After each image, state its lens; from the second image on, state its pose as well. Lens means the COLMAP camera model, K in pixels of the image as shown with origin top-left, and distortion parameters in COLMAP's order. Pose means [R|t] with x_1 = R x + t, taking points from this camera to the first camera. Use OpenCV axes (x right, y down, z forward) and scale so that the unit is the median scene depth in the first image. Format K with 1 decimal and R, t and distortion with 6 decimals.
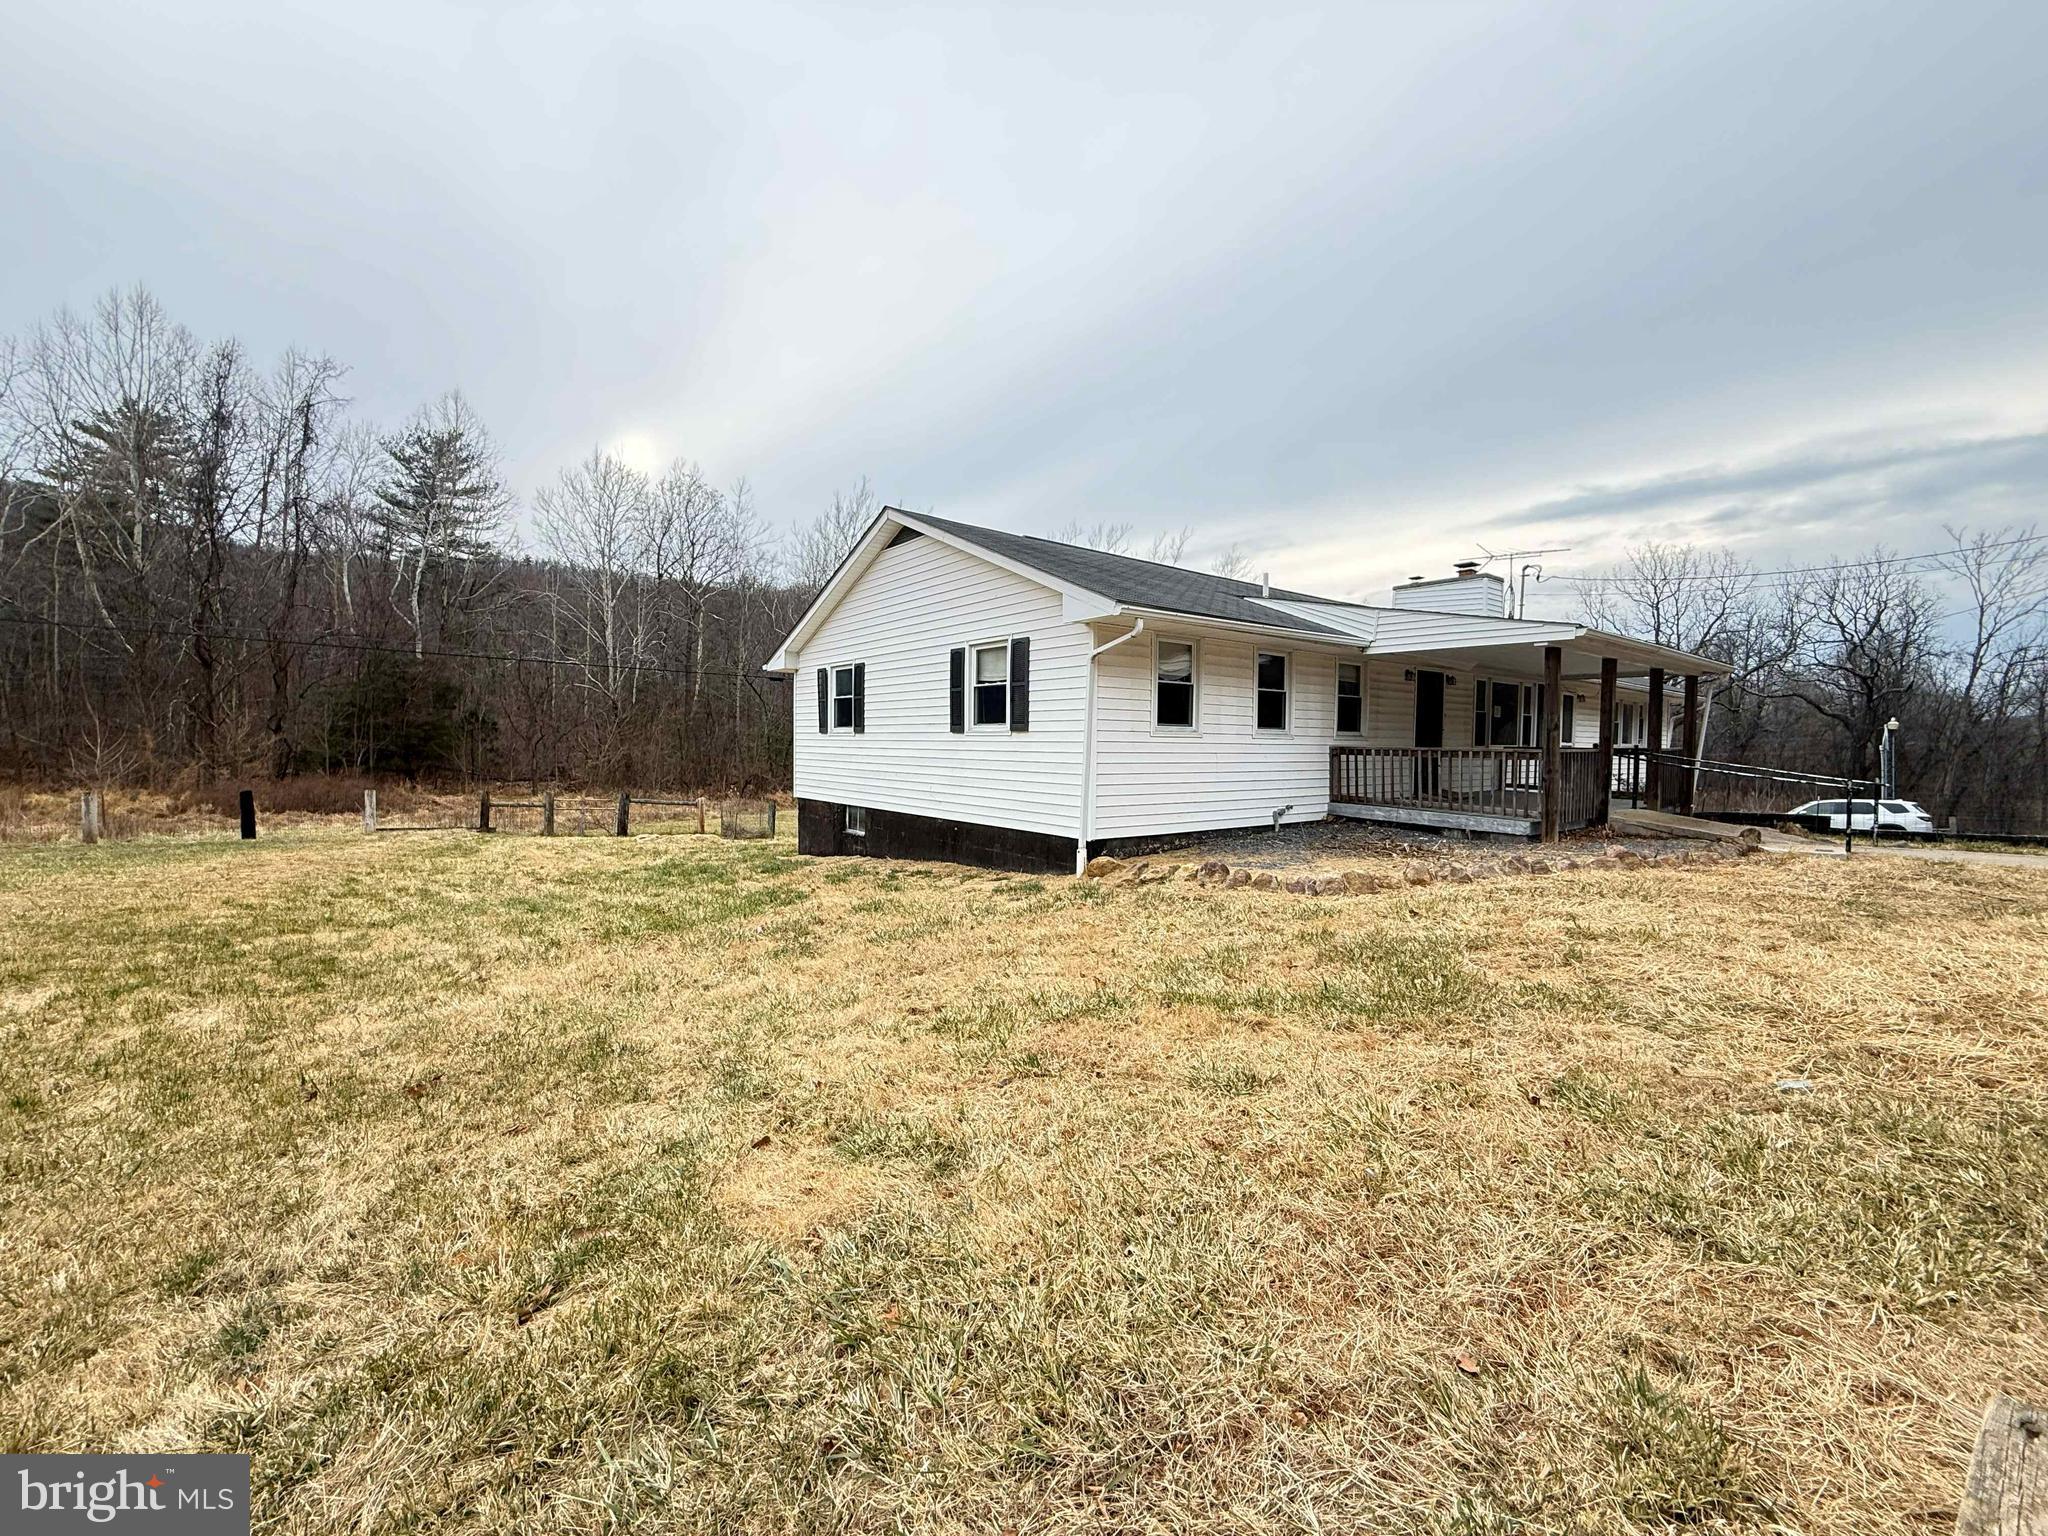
lens RADIAL K [[814.0, 0, 1017.9], [0, 814.0, 769.7], [0, 0, 1]] dist [0.000174, 0.000127]
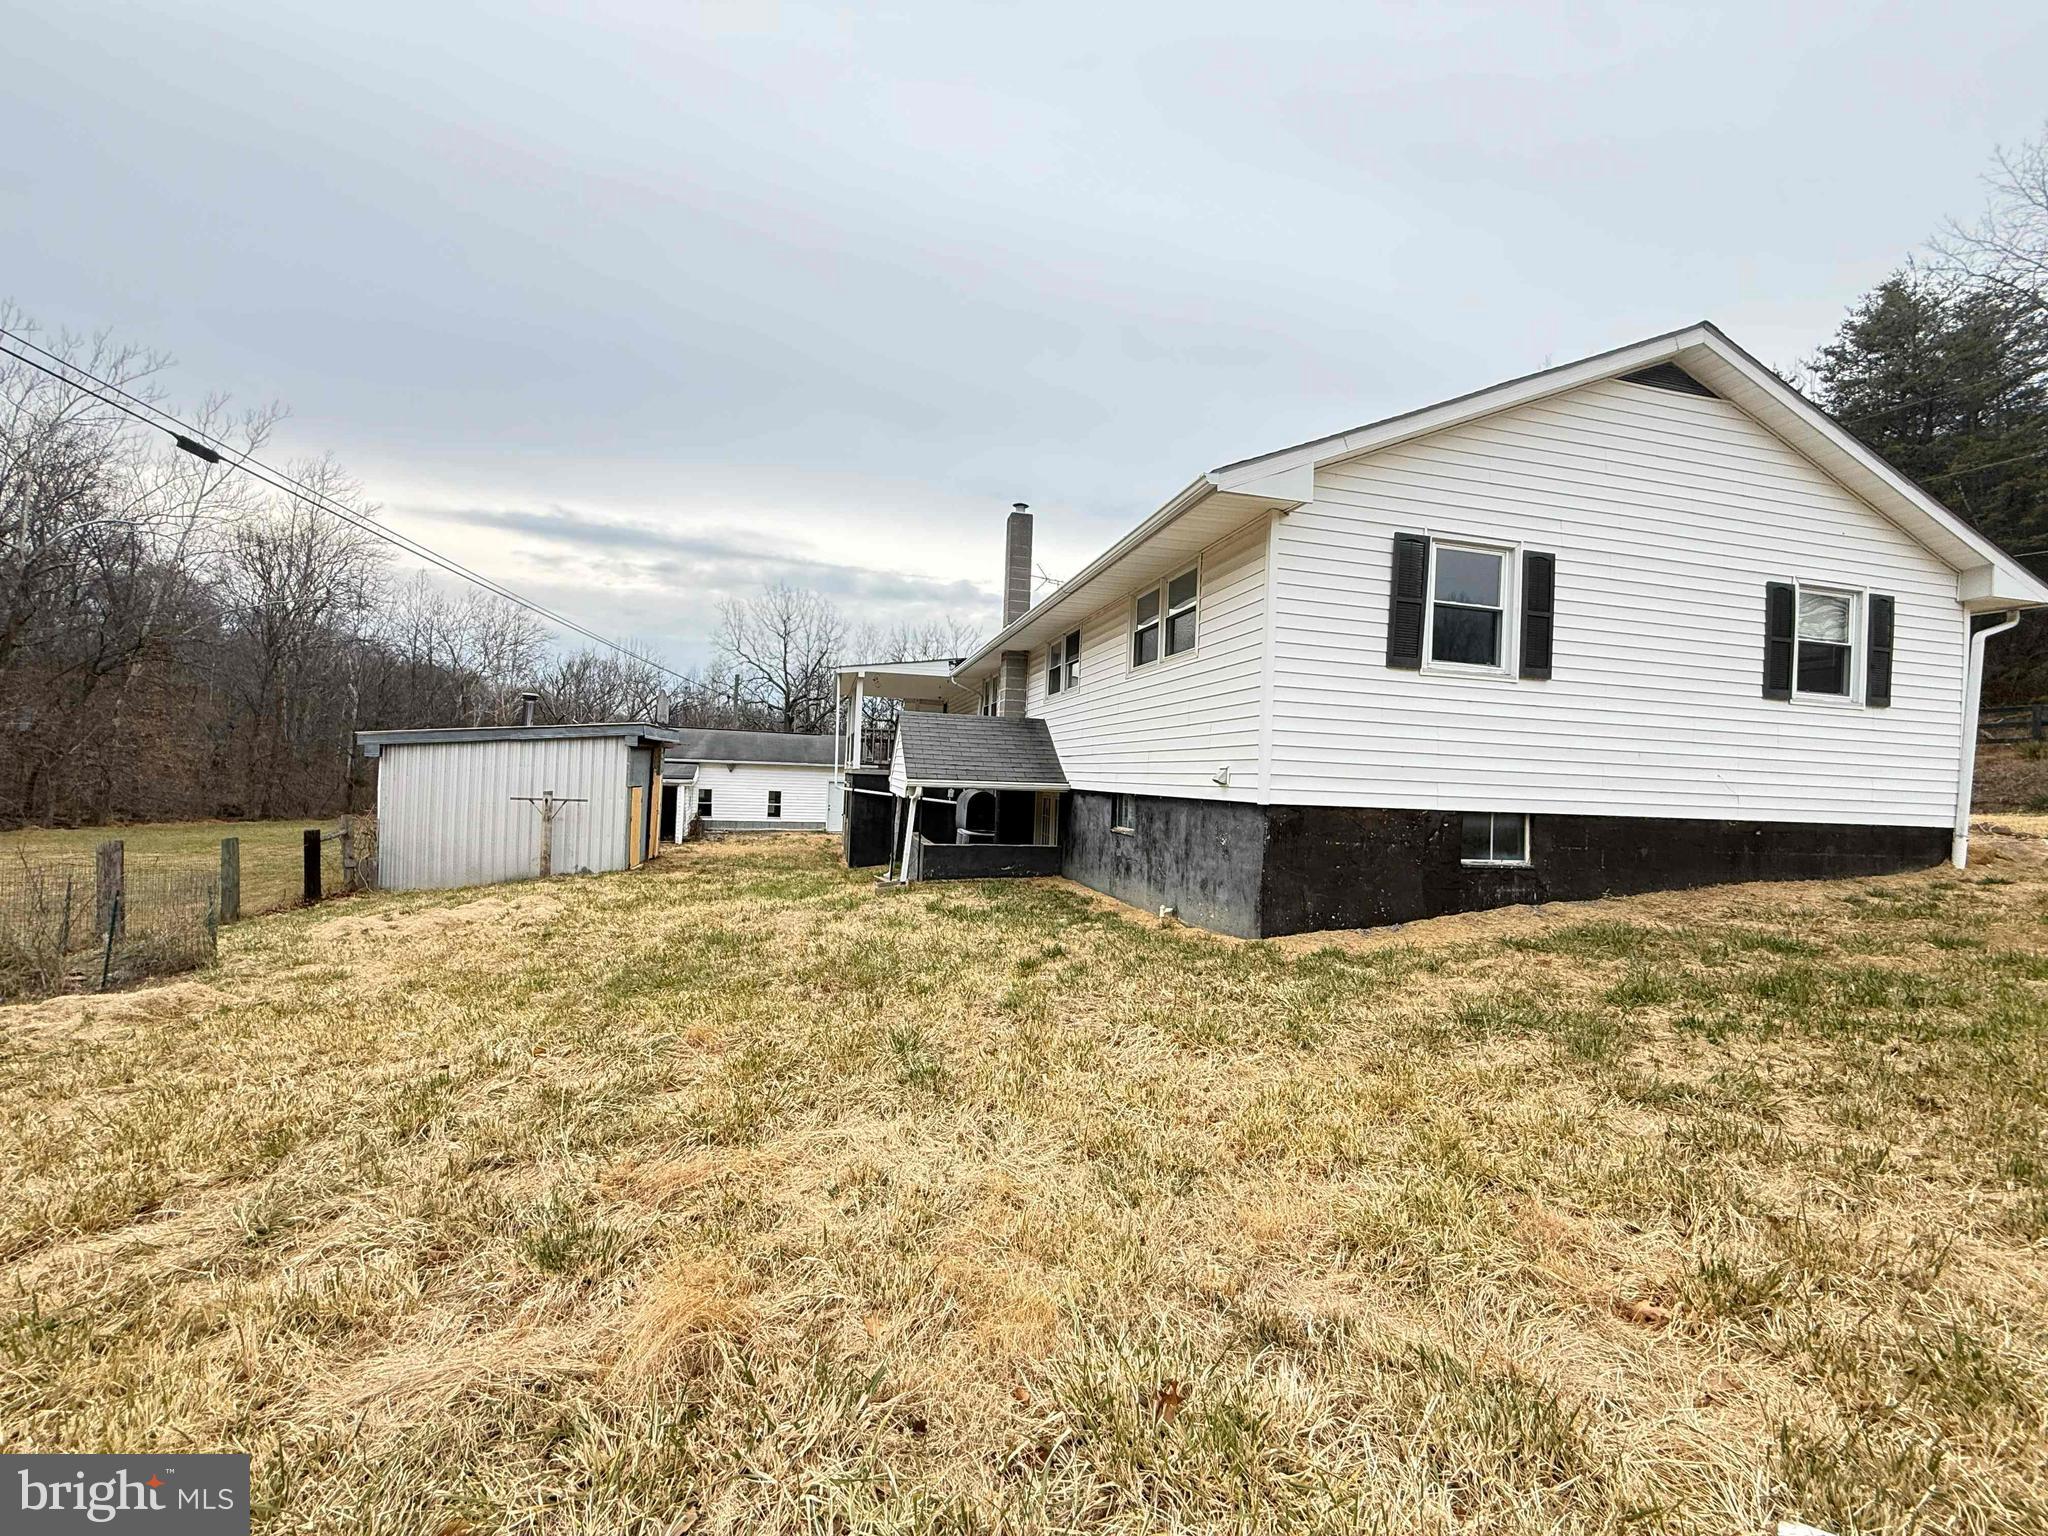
lens RADIAL K [[814.0, 0, 1017.9], [0, 814.0, 769.7], [0, 0, 1]] dist [0.000174, 0.000127]
pose [[0.401494, 0.014333, 0.915750, -0.838067], [-0.005837, 0.999897, -0.013091, 0.025590], [-0.915843, -0.000089, 0.401536, 1.105795]]
